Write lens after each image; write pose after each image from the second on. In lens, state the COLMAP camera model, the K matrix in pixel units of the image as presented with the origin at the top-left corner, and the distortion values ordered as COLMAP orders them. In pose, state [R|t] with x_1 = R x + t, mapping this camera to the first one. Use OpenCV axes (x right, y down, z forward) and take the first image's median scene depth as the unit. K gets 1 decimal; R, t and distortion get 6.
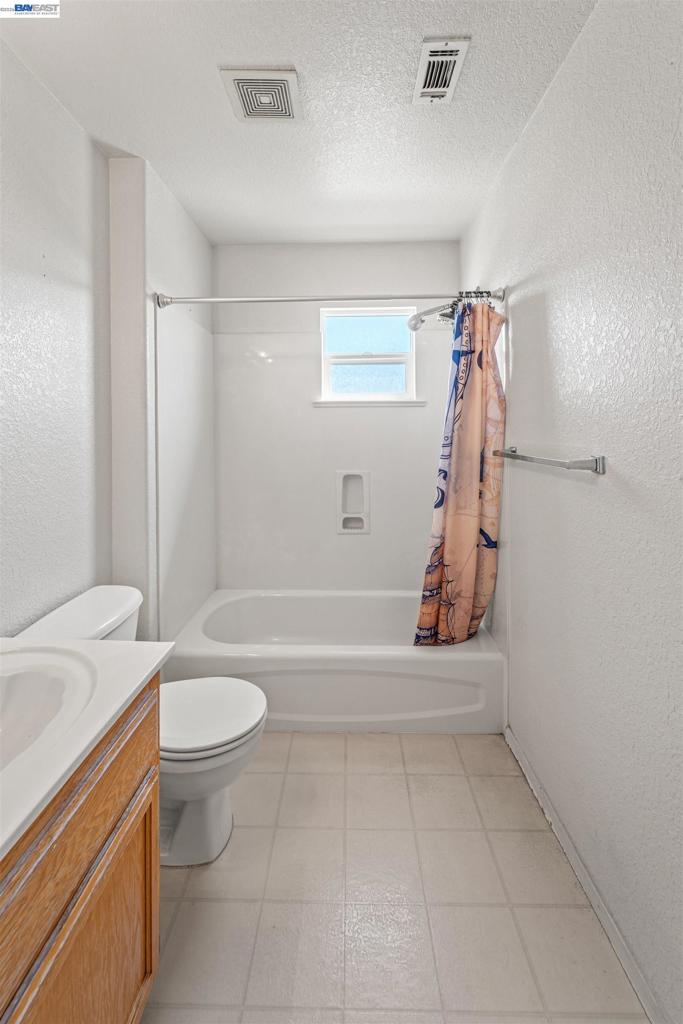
lens RADIAL K [[432.5, 0, 343.3], [0, 432.5, 432.2], [0, 0, 1]] dist [0.001358, -0.001376]
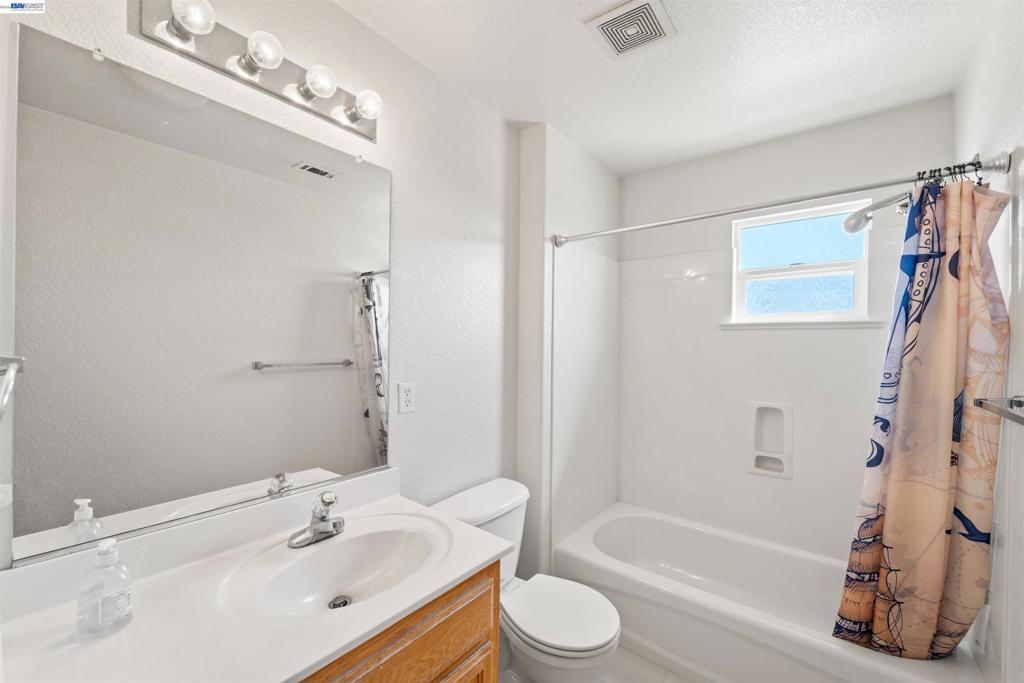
lens RADIAL K [[409.5, 0, 519.3], [0, 409.5, 346.5], [0, 0, 1]] dist [0.000687, -0.001220]
pose [[0.805989, 0.018297, -0.591647, 0.139991], [-0.018393, 0.999814, 0.005863, -0.027279], [0.591644, 0.006157, 0.806175, 0.061133]]
